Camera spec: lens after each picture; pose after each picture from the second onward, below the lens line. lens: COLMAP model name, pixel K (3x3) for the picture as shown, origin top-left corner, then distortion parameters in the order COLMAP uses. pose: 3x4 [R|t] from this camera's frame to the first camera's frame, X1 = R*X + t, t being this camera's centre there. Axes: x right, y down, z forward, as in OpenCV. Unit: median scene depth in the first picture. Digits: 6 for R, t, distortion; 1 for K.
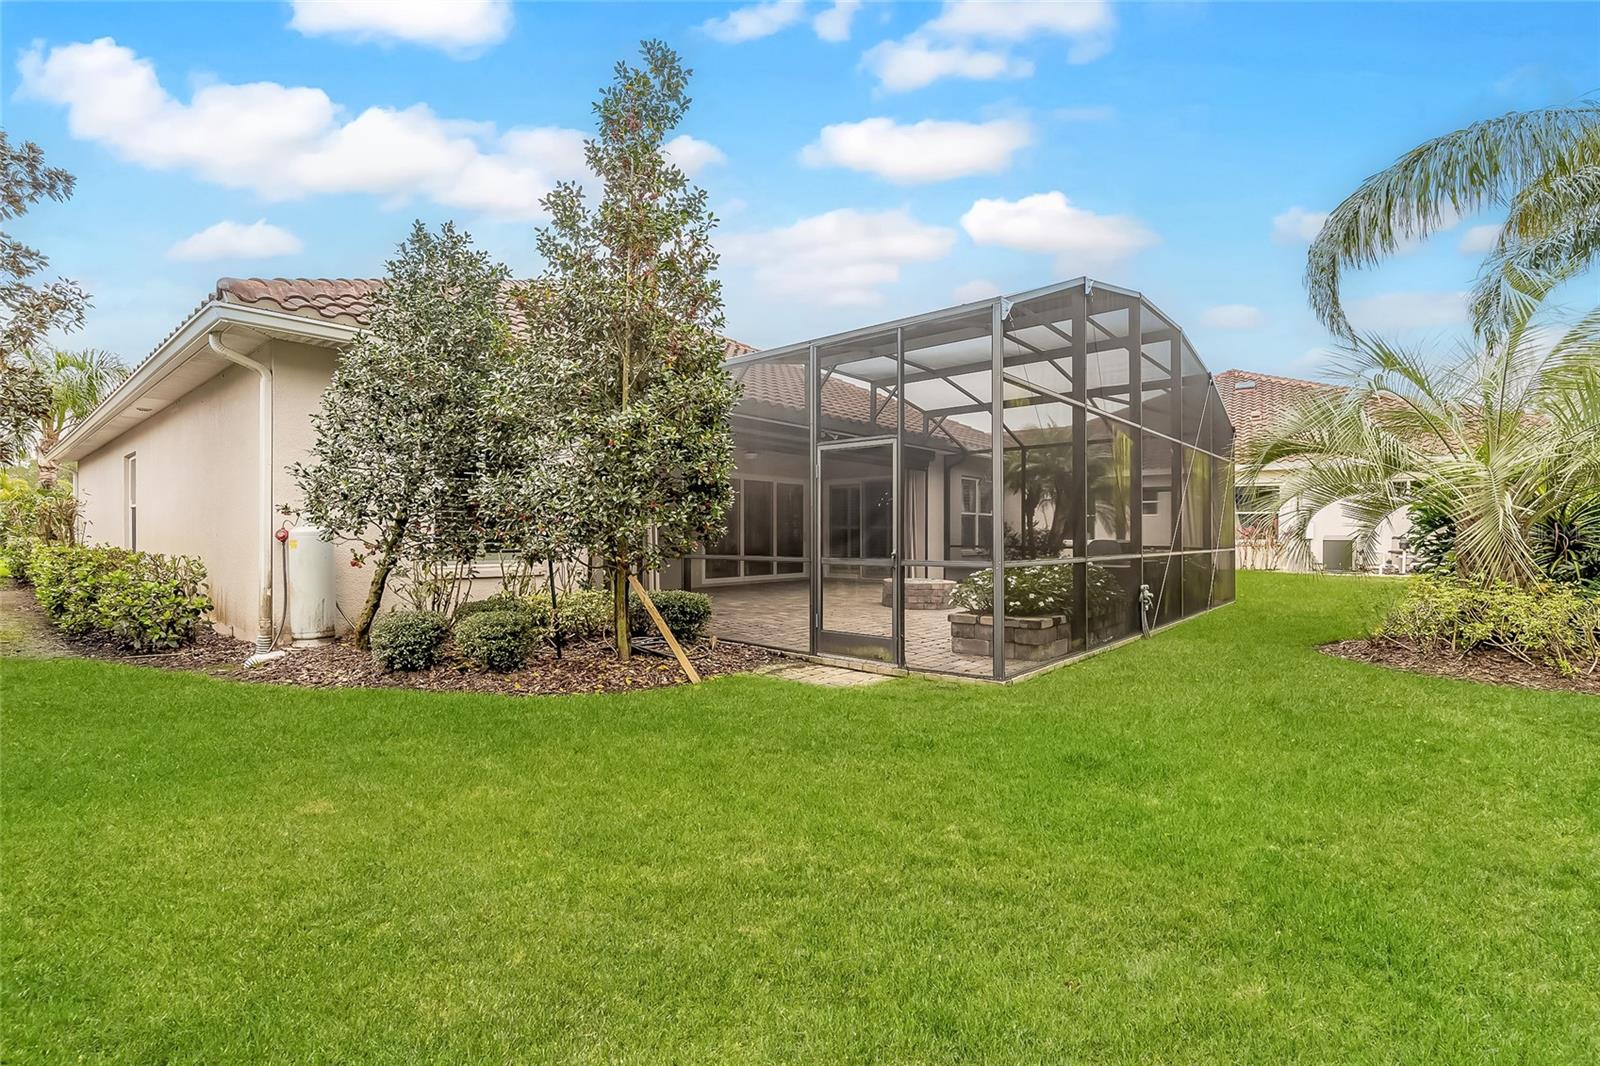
lens RADIAL K [[719.2, 0, 797.1], [0, 719.2, 536.1], [0, 0, 1]] dist [0.005169, -0.000945]
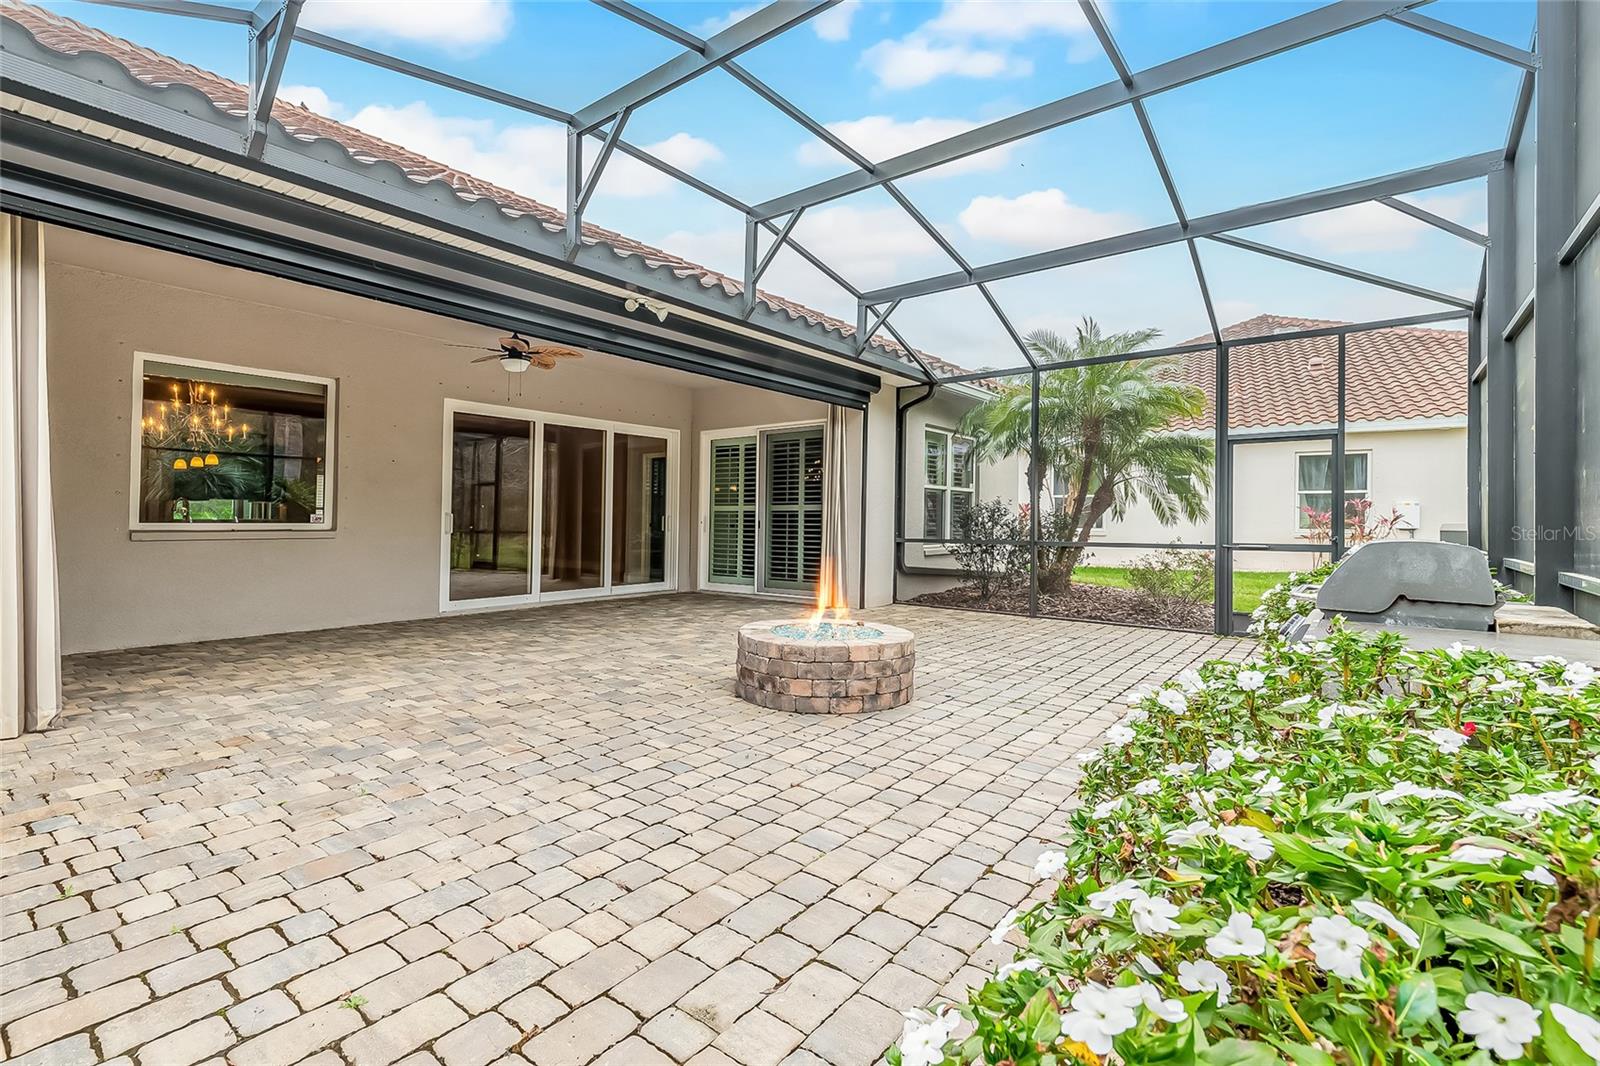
lens RADIAL K [[719.2, 0, 797.1], [0, 719.2, 536.1], [0, 0, 1]] dist [0.005169, -0.000945]
pose [[0.999990, 0.002698, 0.003578, 0.126154], [-0.002704, 0.999995, 0.001716, 0.008685], [-0.003574, -0.001725, 0.999992, 0.435817]]
